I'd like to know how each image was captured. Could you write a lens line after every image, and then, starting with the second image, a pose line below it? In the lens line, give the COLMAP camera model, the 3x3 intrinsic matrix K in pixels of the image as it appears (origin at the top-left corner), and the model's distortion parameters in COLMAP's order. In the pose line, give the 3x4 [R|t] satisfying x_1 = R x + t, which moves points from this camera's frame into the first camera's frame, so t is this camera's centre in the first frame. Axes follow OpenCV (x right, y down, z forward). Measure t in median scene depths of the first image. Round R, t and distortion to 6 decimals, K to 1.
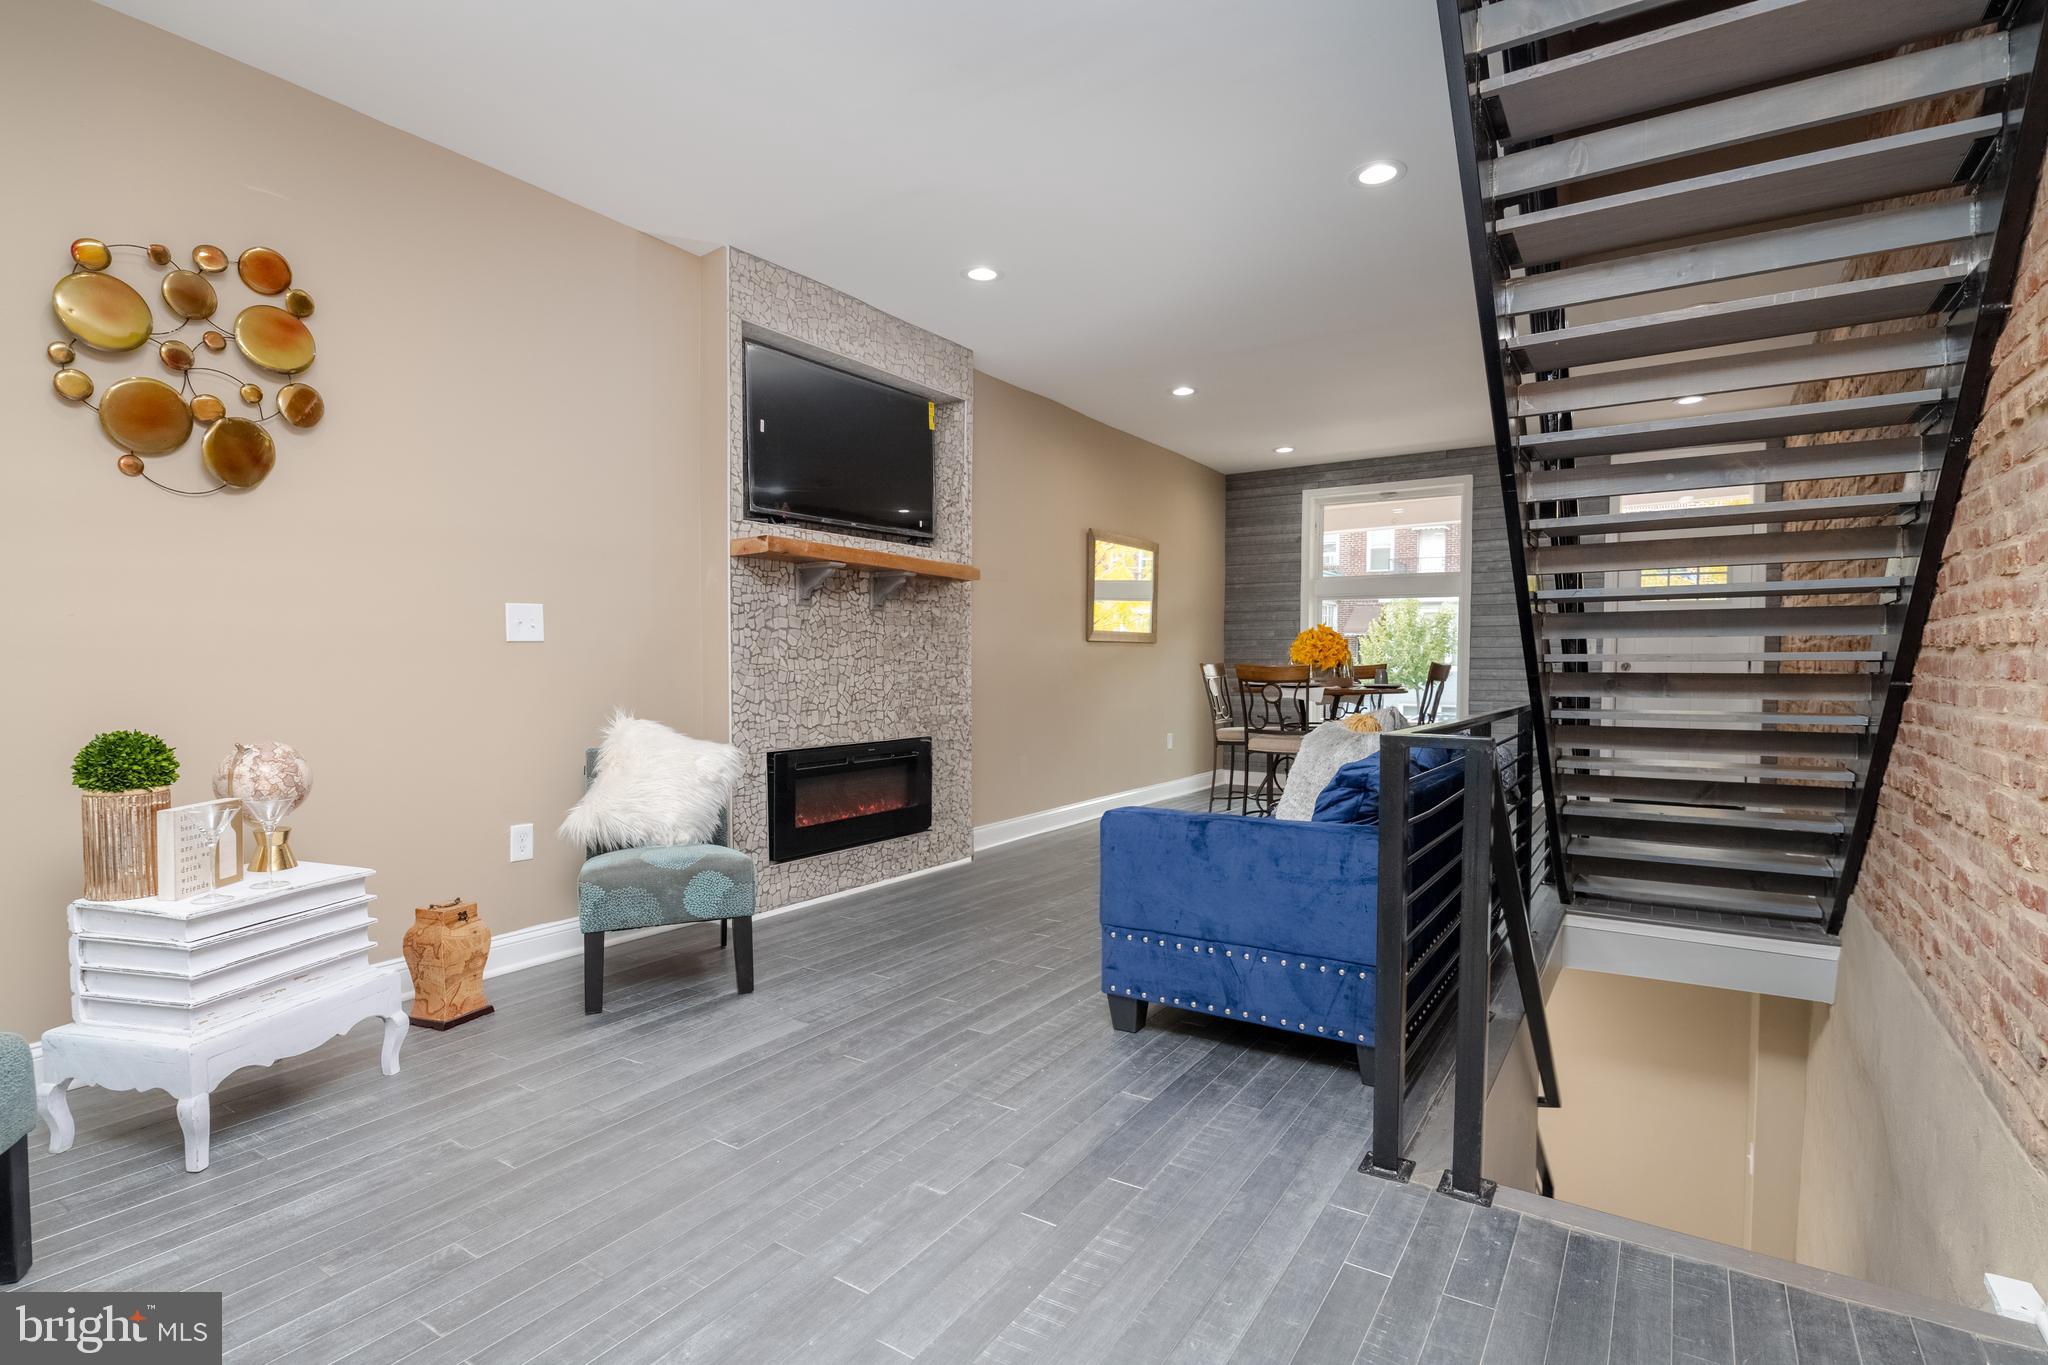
lens RADIAL K [[992.7, 0, 1054.8], [0, 992.7, 683.9], [0, 0, 1]] dist [0.003027, 0.000196]
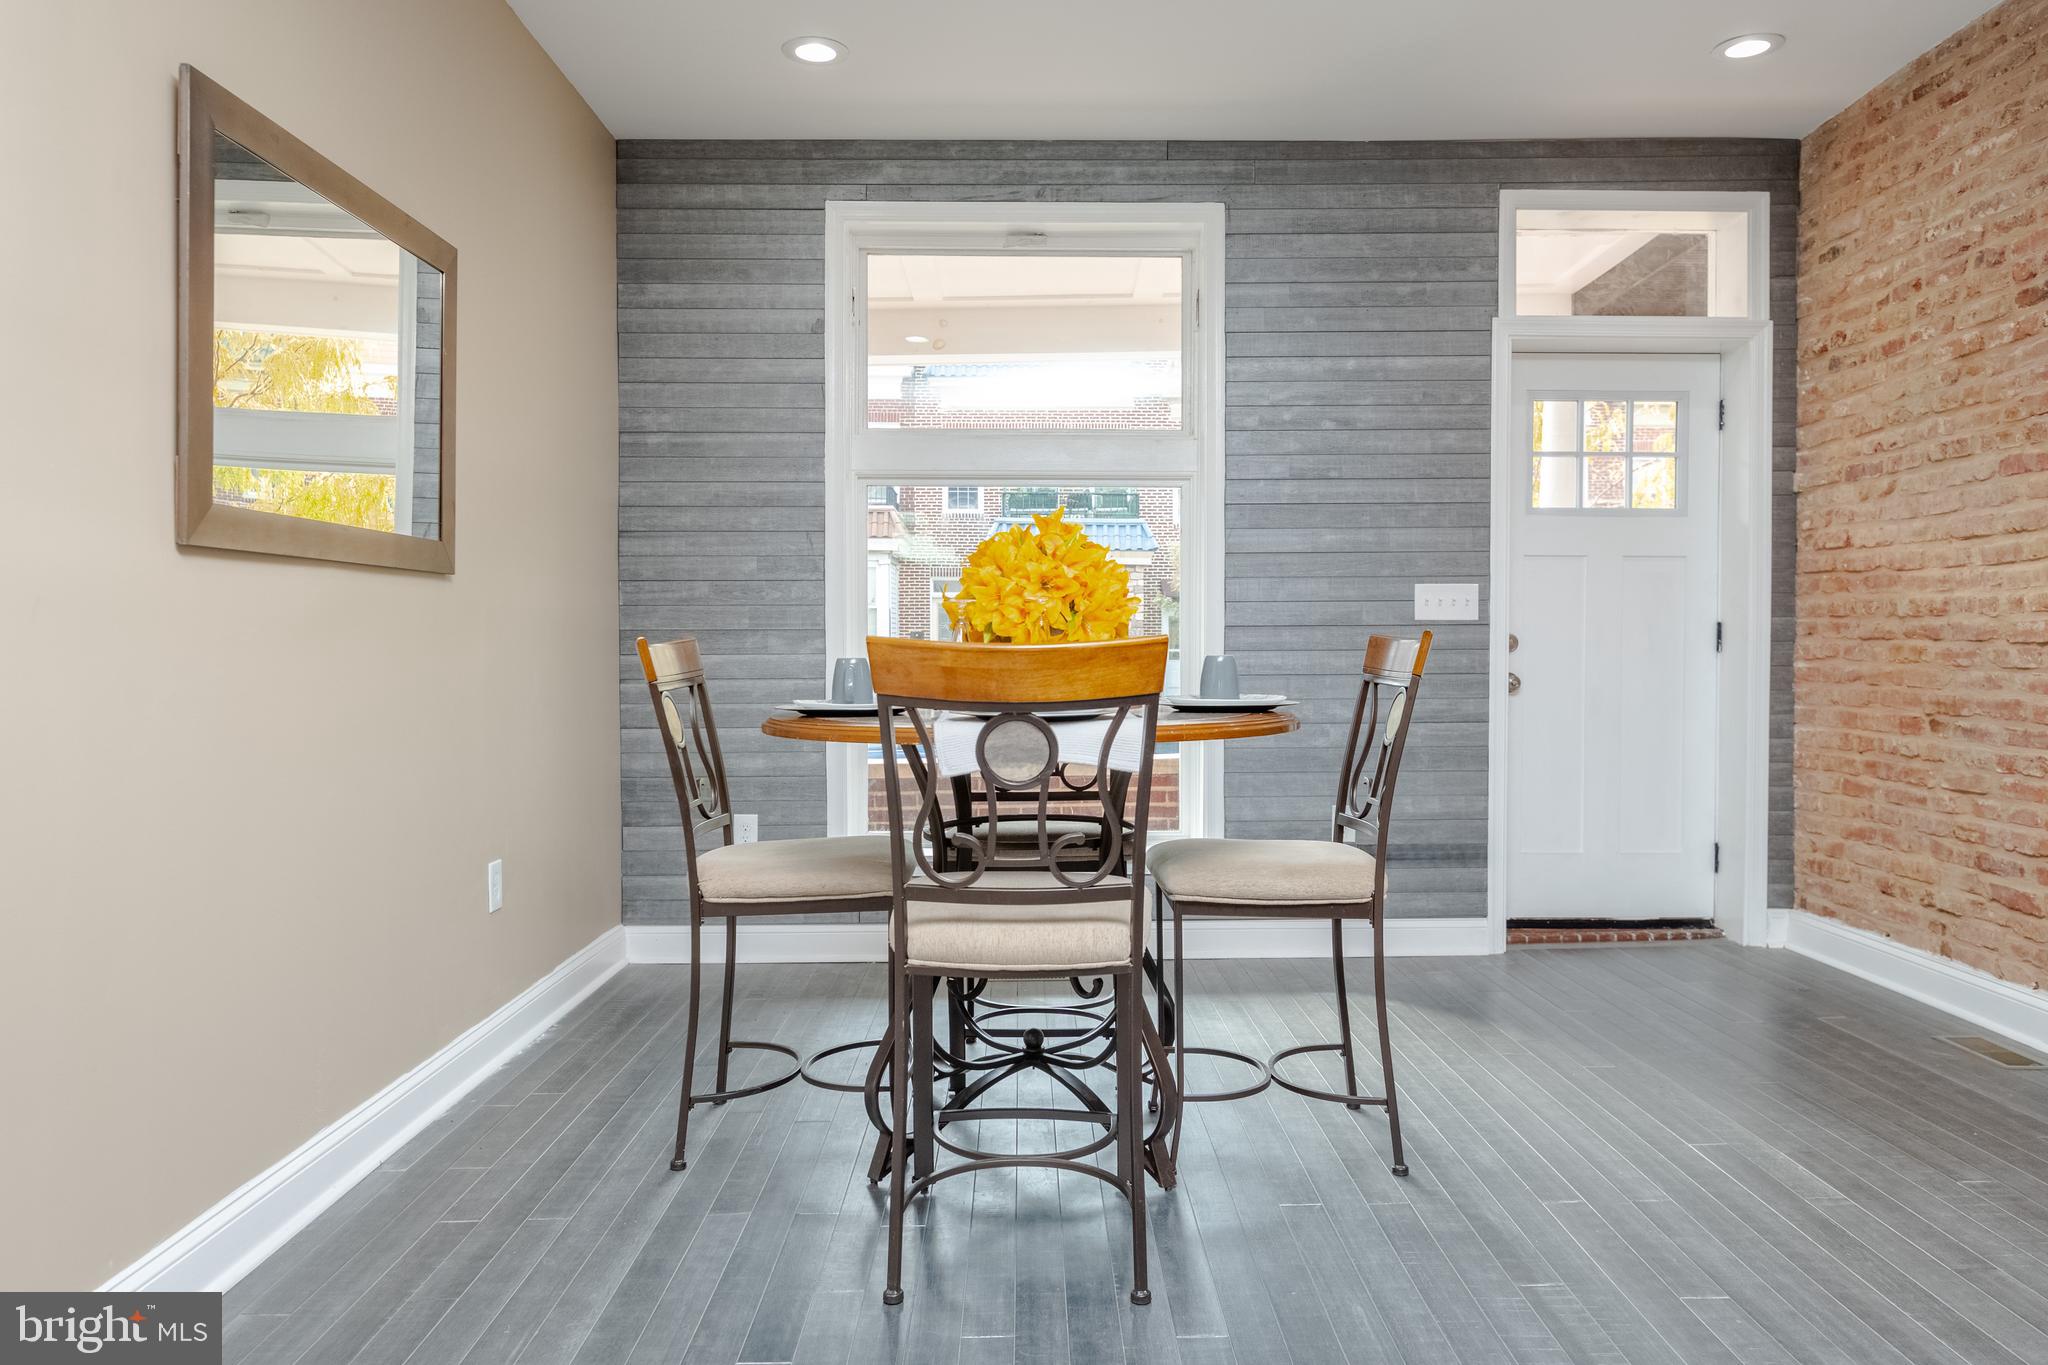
lens RADIAL K [[1425.7, 0, 1073.7], [0, 1425.7, 658.3], [0, 0, 1]] dist [0.025931, -0.001604]
pose [[0.836194, -0.012804, 0.548284, 0.035626], [0.019541, 0.999788, -0.006455, -0.015990], [-0.548085, 0.016112, 0.836268, 0.911731]]
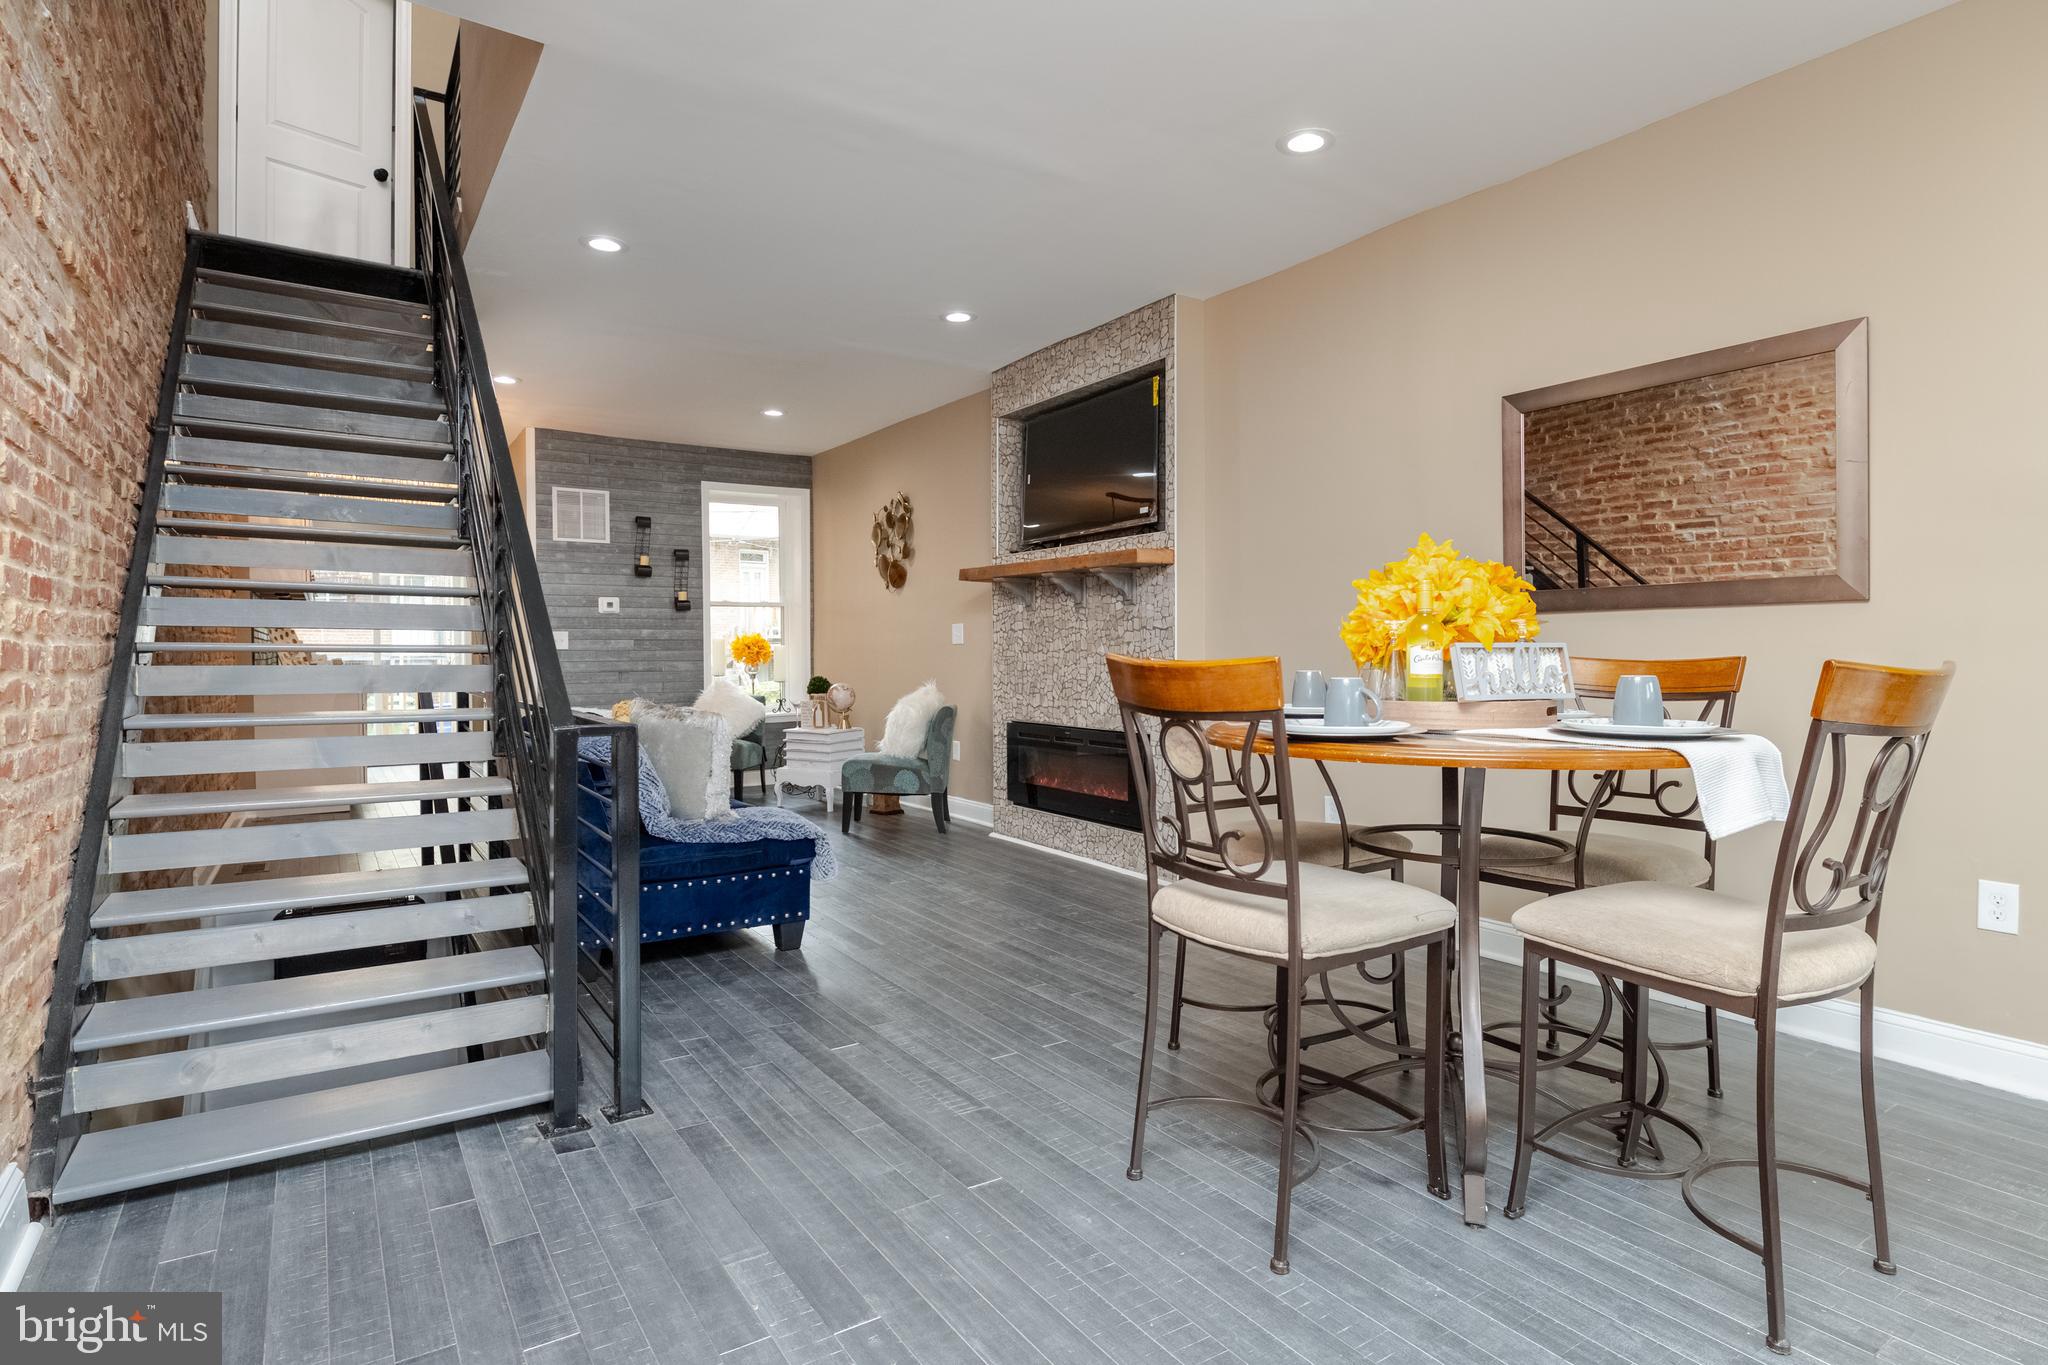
lens RADIAL K [[1113.6, 0, 1050.8], [0, 1113.6, 668.6], [0, 0, 1]] dist [0.000738, -0.002764]
pose [[-0.415562, 0.011401, -0.909494, 0.996650], [-0.019574, 0.999578, 0.021474, -0.034118], [0.909354, 0.026726, -0.415163, 1.548453]]
